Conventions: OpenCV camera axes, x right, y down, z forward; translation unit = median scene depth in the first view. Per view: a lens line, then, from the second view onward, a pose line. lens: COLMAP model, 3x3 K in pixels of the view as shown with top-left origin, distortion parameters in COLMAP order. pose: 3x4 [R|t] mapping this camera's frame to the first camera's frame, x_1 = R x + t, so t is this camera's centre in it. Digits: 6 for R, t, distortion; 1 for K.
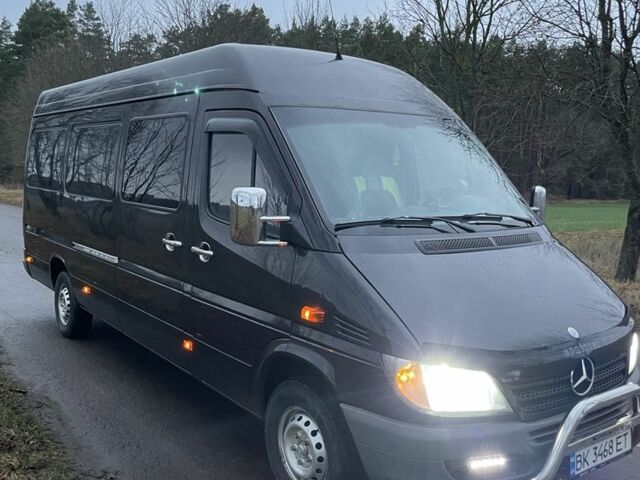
lens RADIAL K [[645.6, 0, 308.8], [0, 645.6, 236.9], [0, 0, 1]] dist [0.118341, -0.206123]
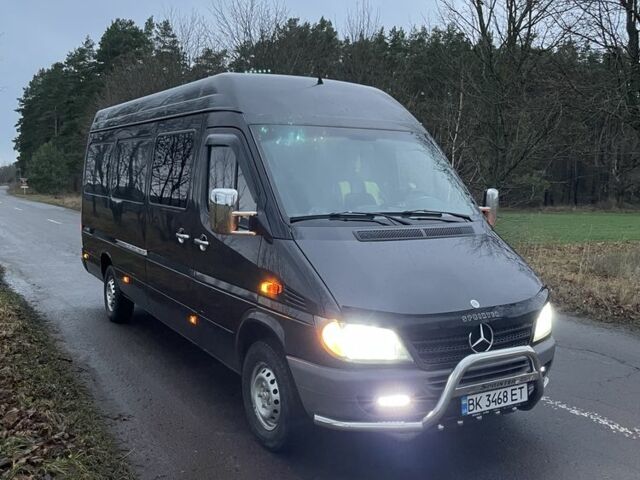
lens RADIAL K [[642.9, 0, 320.0], [0, 642.9, 240.0], [0, 0, 1]] dist [0.130296, -0.296599]
pose [[0.995770, 0.003606, -0.091805, 0.182781], [-0.004486, 0.999946, -0.009385, 0.030660], [0.091767, 0.009757, 0.995733, -0.213112]]
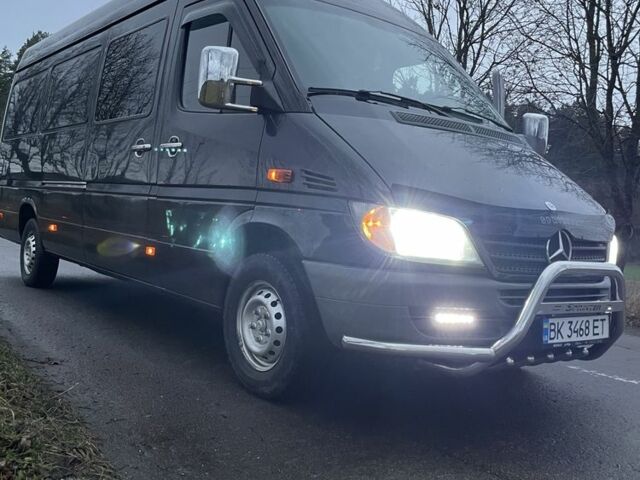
lens RADIAL K [[645.6, 0, 308.8], [0, 645.6, 236.9], [0, 0, 1]] dist [0.118341, -0.206123]
pose [[0.998306, 0.055239, 0.018279, 0.030289], [-0.053745, 0.995804, -0.074063, 0.230552], [-0.022294, 0.072955, 0.997086, 0.050353]]
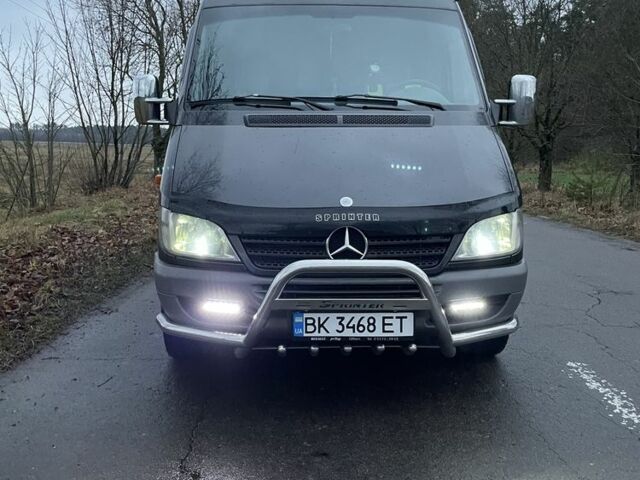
lens RADIAL K [[642.9, 0, 320.0], [0, 642.9, 240.0], [0, 0, 1]] dist [0.130296, -0.296599]
pose [[0.828112, 0.070856, -0.556066, 0.740484], [-0.049947, 0.997360, 0.052705, 0.126808], [0.558332, -0.015872, 0.829466, 0.159414]]
